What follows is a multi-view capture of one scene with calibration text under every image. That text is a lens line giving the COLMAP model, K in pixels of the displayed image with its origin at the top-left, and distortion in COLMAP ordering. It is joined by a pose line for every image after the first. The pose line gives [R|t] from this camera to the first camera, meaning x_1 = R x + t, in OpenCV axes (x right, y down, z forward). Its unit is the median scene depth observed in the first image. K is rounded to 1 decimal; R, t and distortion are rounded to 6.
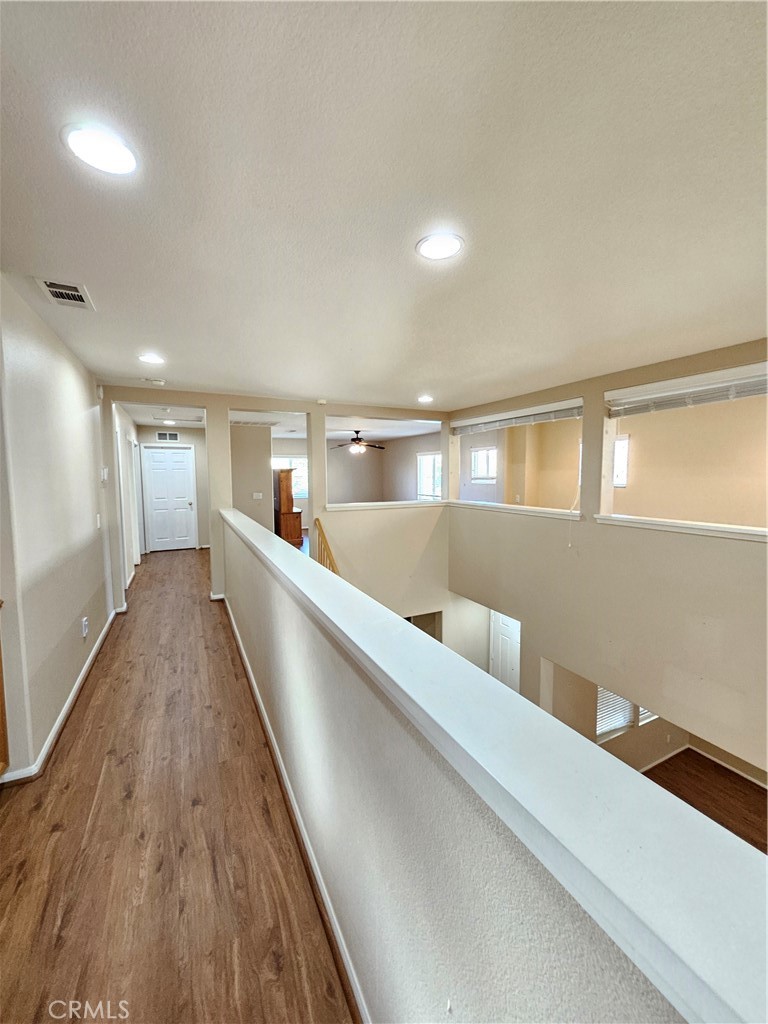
lens RADIAL K [[404.0, 0, 380.1], [0, 404.0, 502.1], [0, 0, 1]] dist [0.006544, -0.000342]
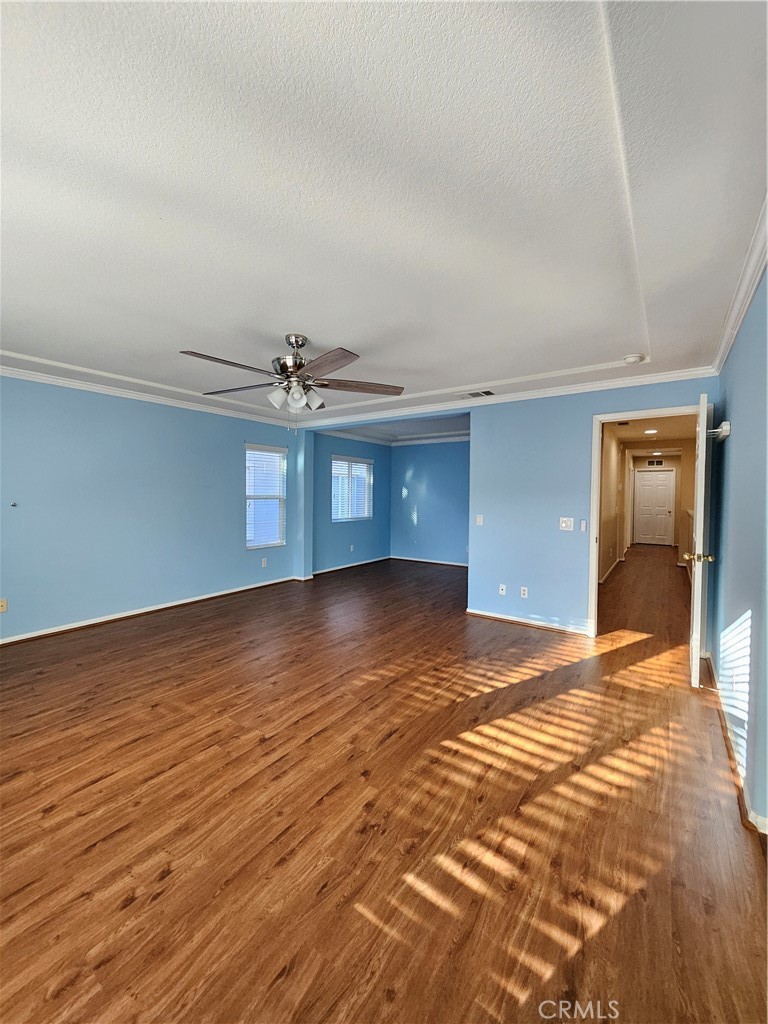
lens RADIAL K [[404.0, 0, 380.1], [0, 404.0, 502.1], [0, 0, 1]] dist [0.006544, -0.000342]
pose [[0.479042, 0.032152, -0.877203, 0.372879], [-0.074681, 0.997198, -0.004233, 0.074012], [0.874609, 0.067538, 0.480101, -0.728258]]
